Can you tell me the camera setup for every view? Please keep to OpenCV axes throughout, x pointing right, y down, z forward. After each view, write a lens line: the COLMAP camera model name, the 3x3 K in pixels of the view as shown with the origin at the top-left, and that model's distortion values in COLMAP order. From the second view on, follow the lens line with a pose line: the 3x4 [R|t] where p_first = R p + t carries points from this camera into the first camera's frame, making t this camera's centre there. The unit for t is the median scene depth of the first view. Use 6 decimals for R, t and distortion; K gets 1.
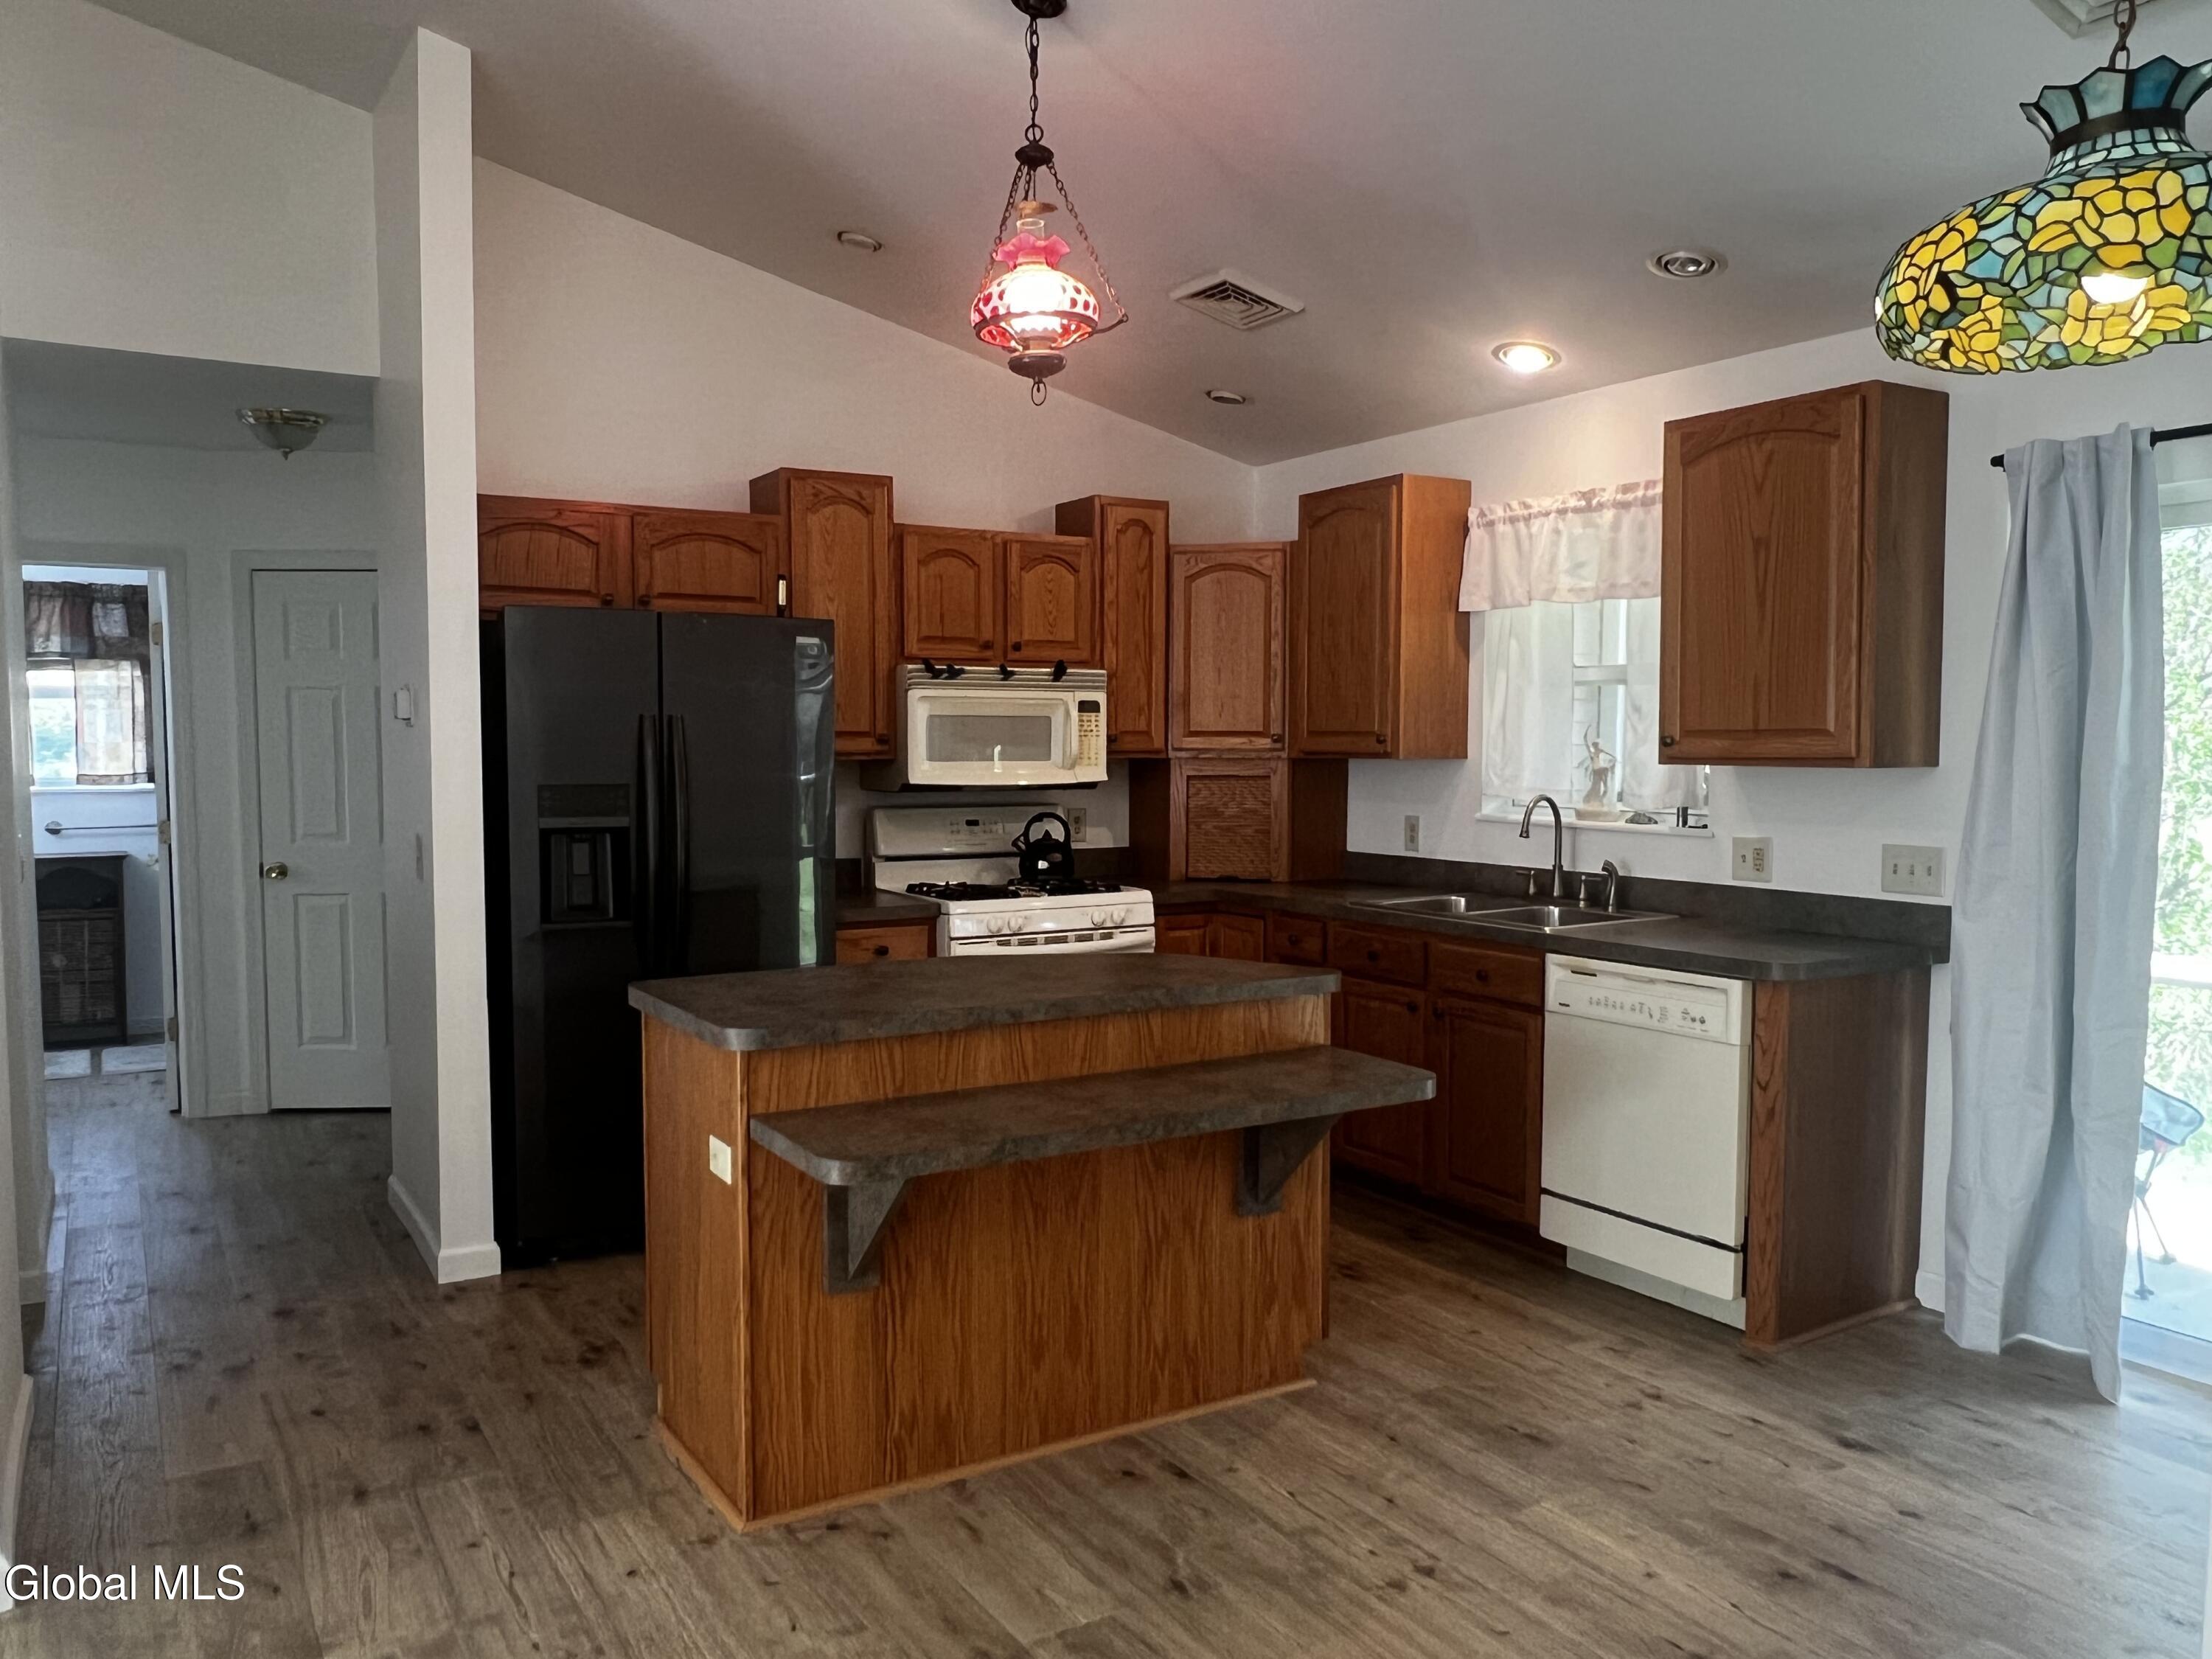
lens RADIAL K [[1623.4, 0, 1083.0], [0, 1623.4, 837.8], [0, 0, 1]] dist [0.006757, -0.000700]
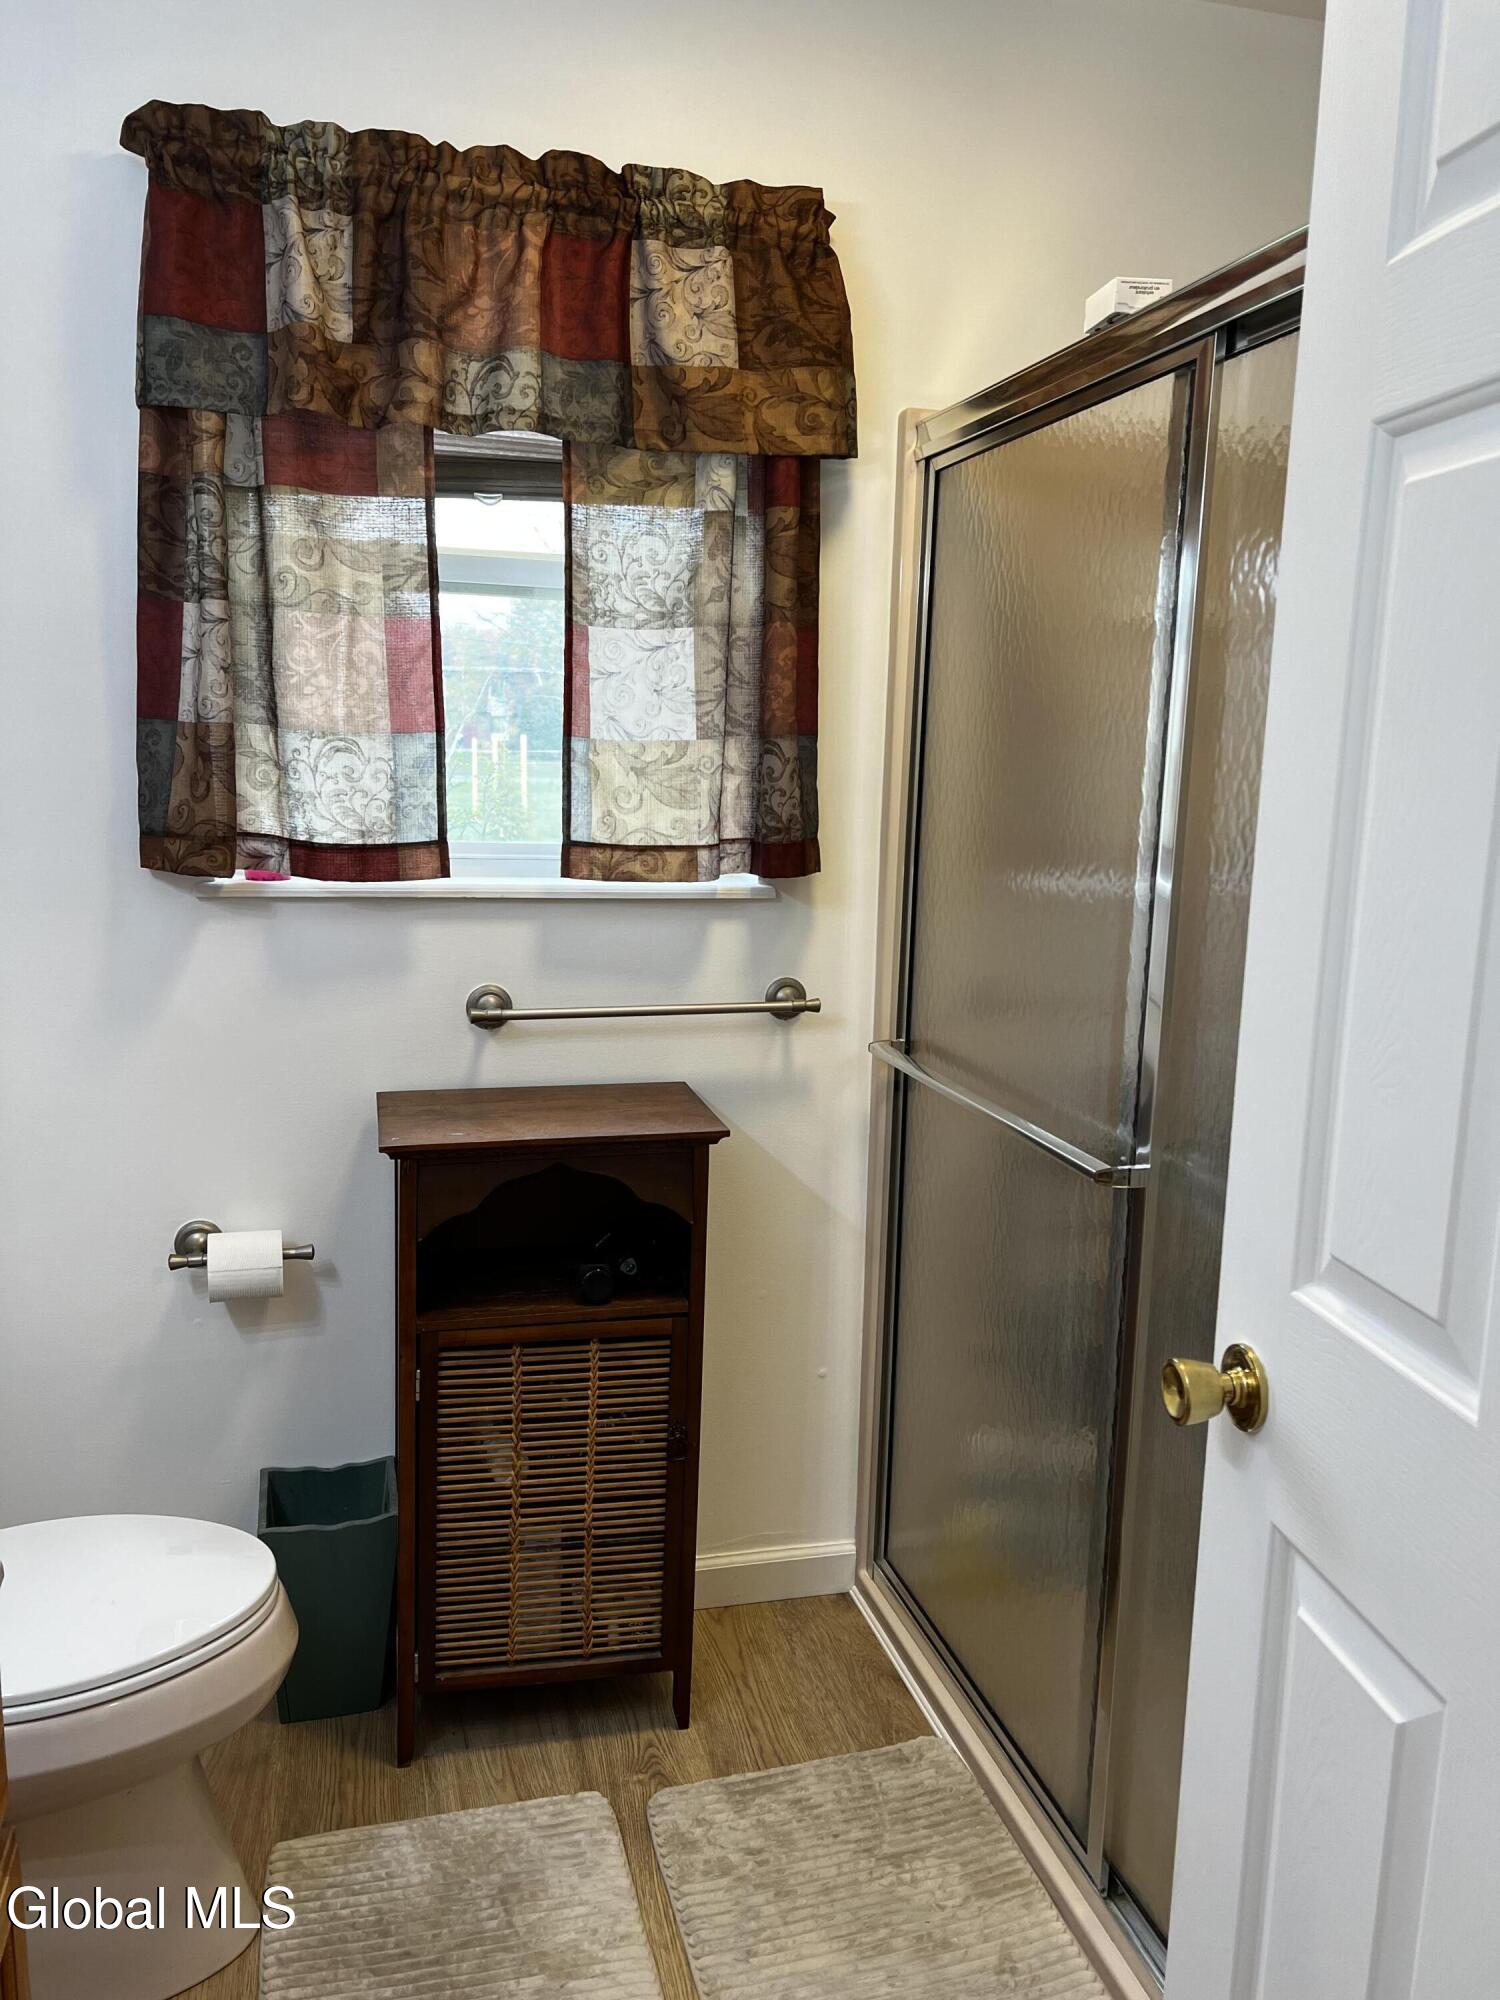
lens RADIAL K [[1505.4, 0, 743.9], [0, 1505.4, 1006.1], [0, 0, 1]] dist [0.053268, -0.064956]
pose [[0.961821, 0.068499, -0.264968, -0.888264], [-0.039703, 0.992852, 0.112554, -0.072859], [0.270784, -0.097736, 0.957666, 1.283947]]
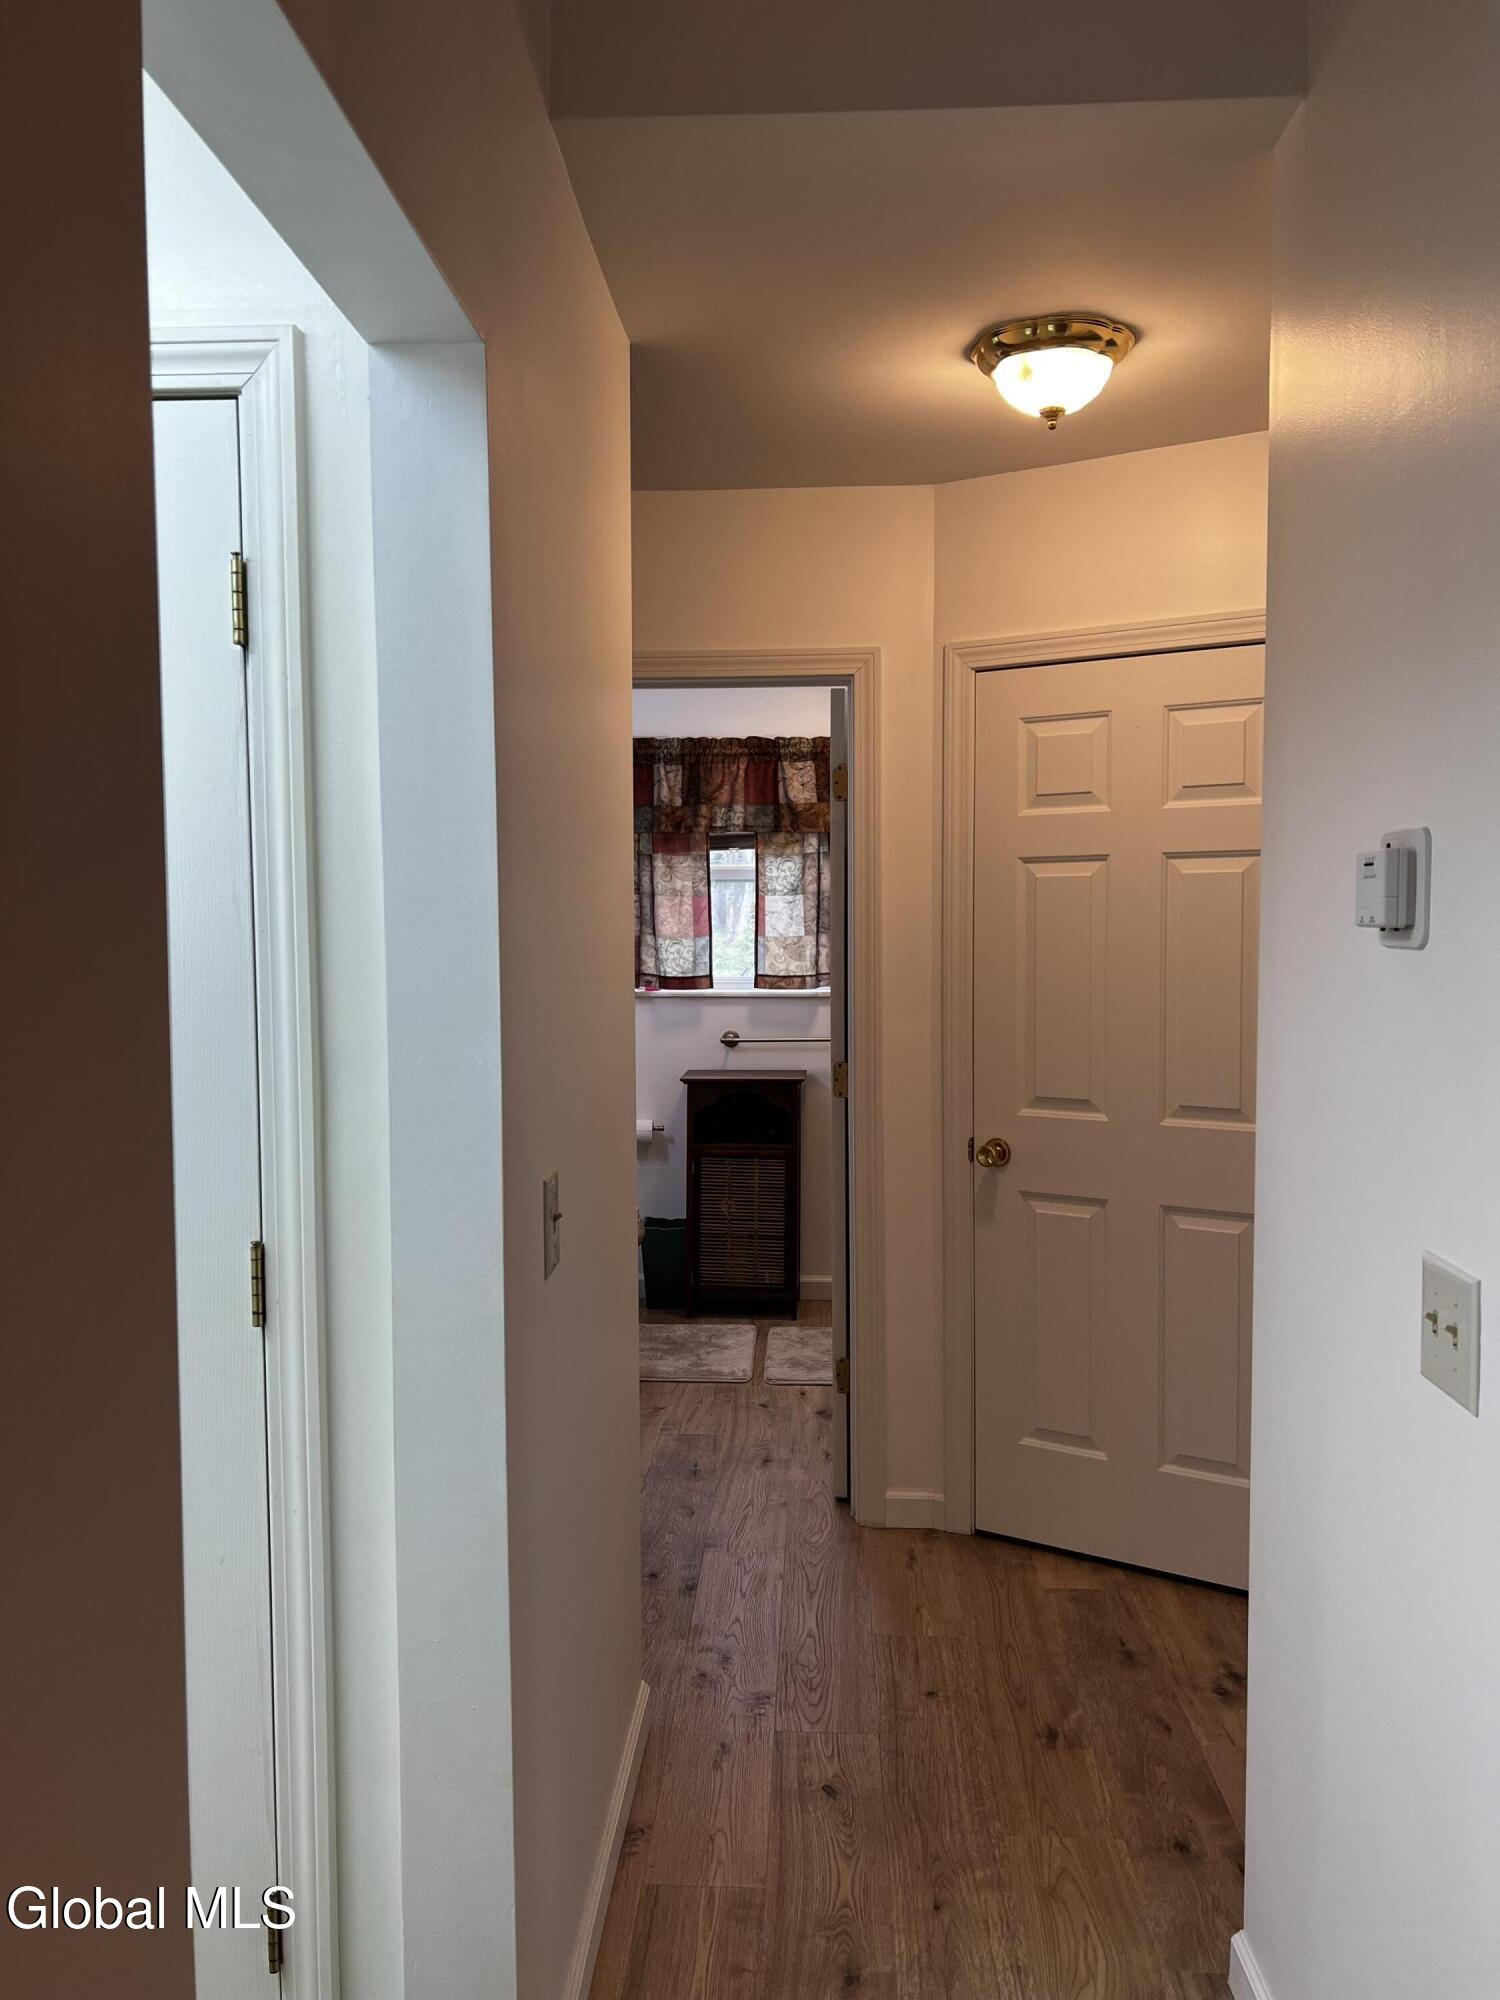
lens RADIAL K [[1505.4, 0, 743.9], [0, 1505.4, 1006.1], [0, 0, 1]] dist [0.053268, -0.064956]
pose [[0.828122, 0.030123, -0.559737, -0.354336], [-0.028827, 0.999522, 0.011141, -0.055491], [0.559806, 0.006910, 0.828595, 0.655075]]
